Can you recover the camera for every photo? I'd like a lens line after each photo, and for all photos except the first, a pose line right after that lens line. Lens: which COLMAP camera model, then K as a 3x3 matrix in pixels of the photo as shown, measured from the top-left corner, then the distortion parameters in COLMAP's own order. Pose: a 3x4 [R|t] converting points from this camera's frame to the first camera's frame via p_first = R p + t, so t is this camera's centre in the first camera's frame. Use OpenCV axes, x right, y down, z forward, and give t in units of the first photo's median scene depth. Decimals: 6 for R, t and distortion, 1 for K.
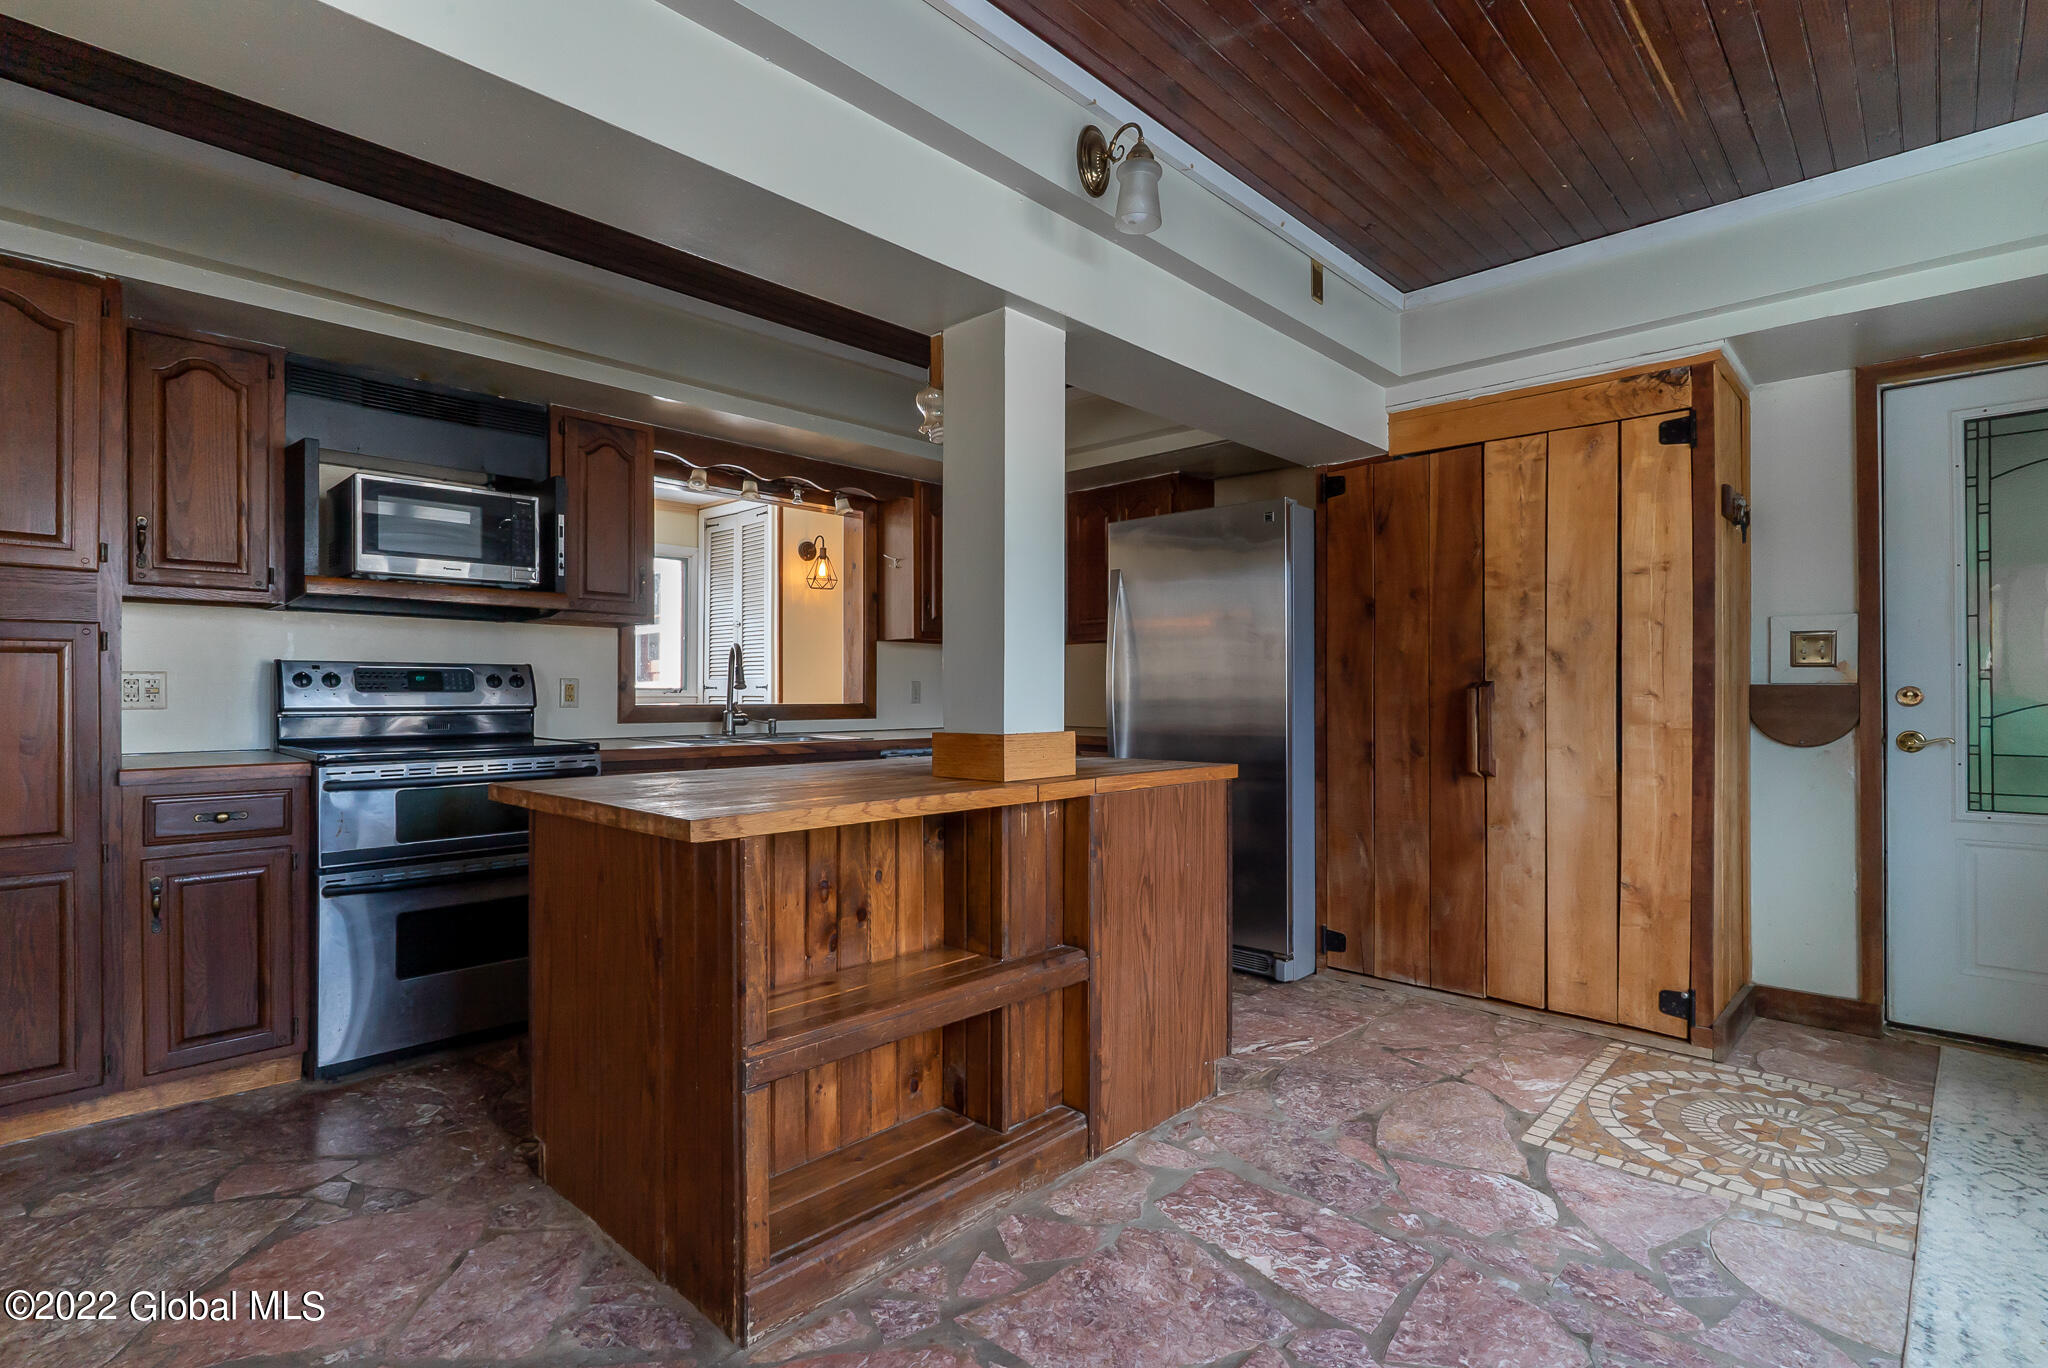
lens RADIAL K [[976.0, 0, 1018.5], [0, 976.0, 693.8], [0, 0, 1]] dist [0.001712, 0.000512]
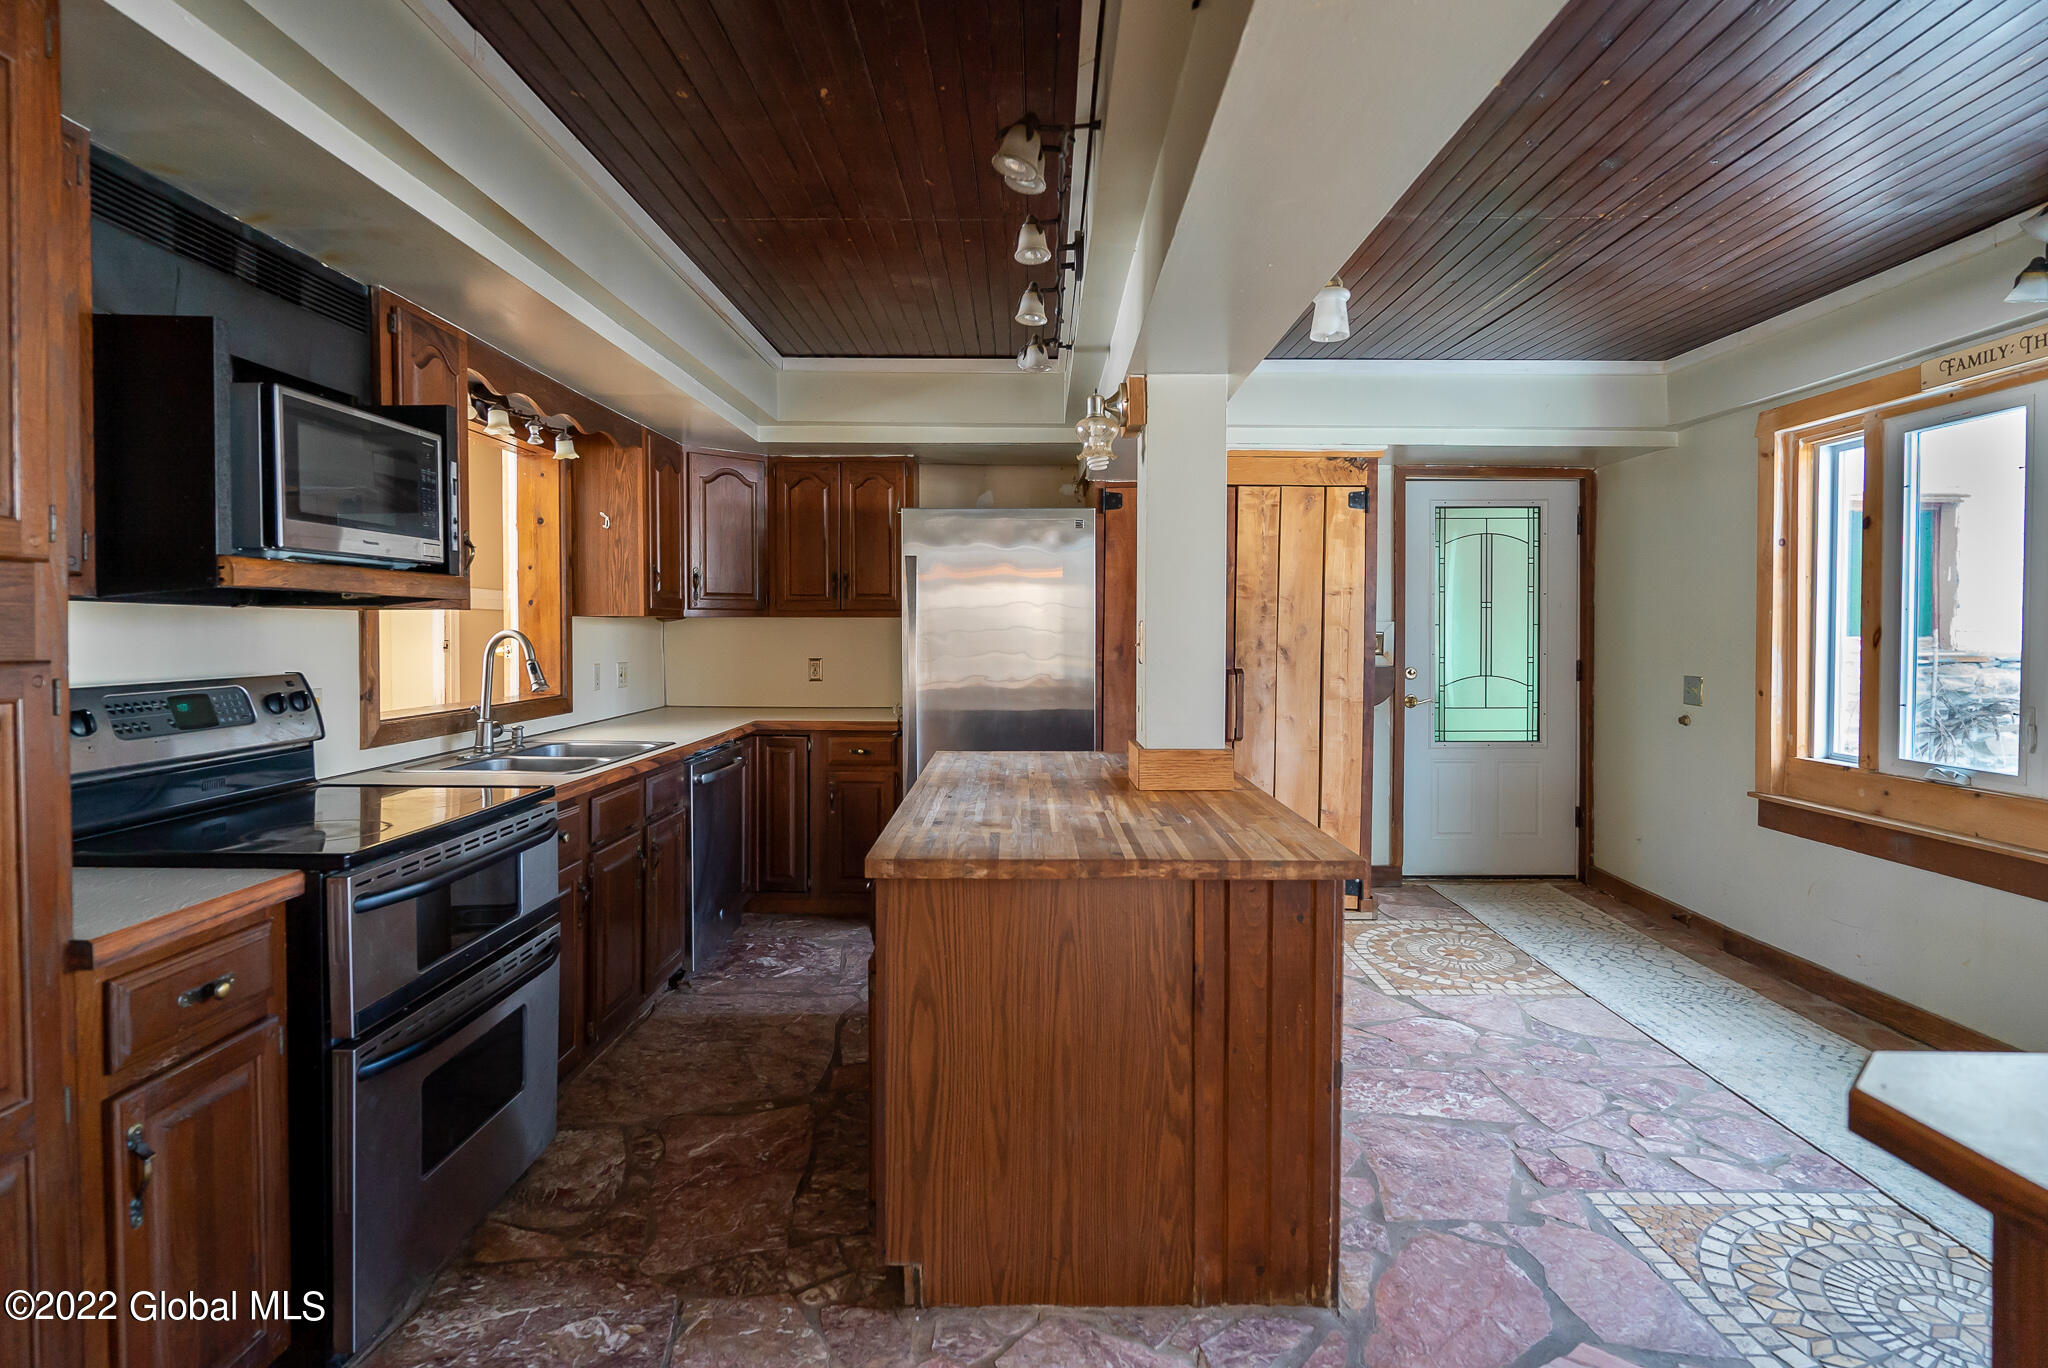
lens RADIAL K [[1032.4, 0, 1016.1], [0, 1032.4, 661.7], [0, 0, 1]] dist [-0.001302, -0.000584]
pose [[0.729093, -0.021034, 0.684092, -0.905749], [-0.000897, 0.999497, 0.031688, -0.087485], [-0.684414, -0.023717, 0.728707, 0.254939]]
